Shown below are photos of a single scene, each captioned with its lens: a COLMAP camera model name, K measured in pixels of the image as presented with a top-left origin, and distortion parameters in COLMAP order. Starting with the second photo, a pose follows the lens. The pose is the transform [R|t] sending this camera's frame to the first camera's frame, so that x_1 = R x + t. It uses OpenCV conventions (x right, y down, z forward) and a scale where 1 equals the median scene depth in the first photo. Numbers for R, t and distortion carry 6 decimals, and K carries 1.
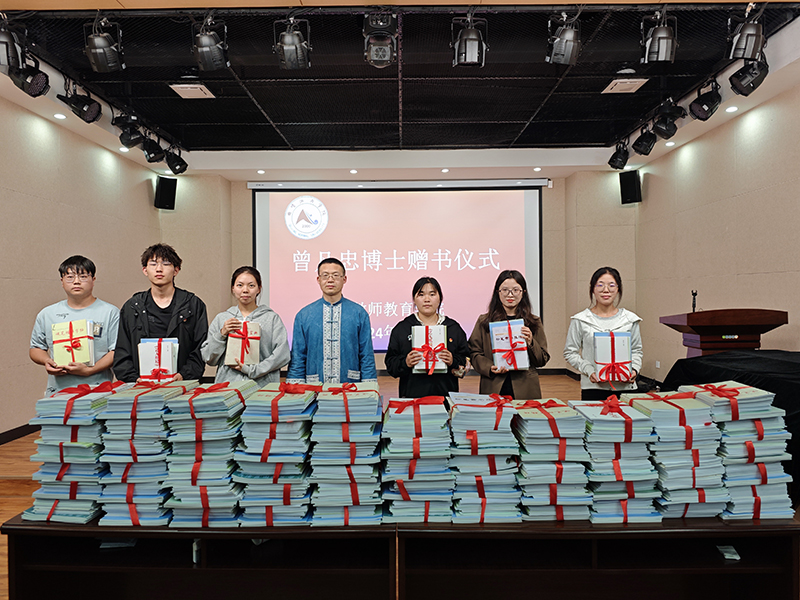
lens RADIAL K [[546.2, 0, 403.5], [0, 546.2, 298.9], [0, 0, 1]] dist [-0.047103, -0.006849]
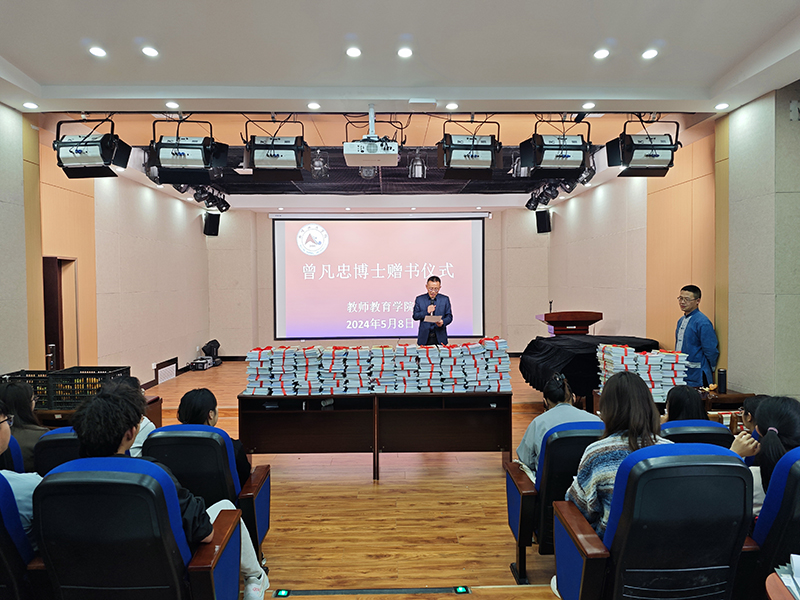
lens RADIAL K [[546.2, 0, 400.1], [0, 546.2, 296.9], [0, 0, 1]] dist [-0.047103, -0.006849]
pose [[0.999777, -0.002441, 0.020975, 0.057611], [0.002078, 0.999848, 0.017335, -0.151577], [-0.021014, -0.017288, 0.999630, -1.894507]]
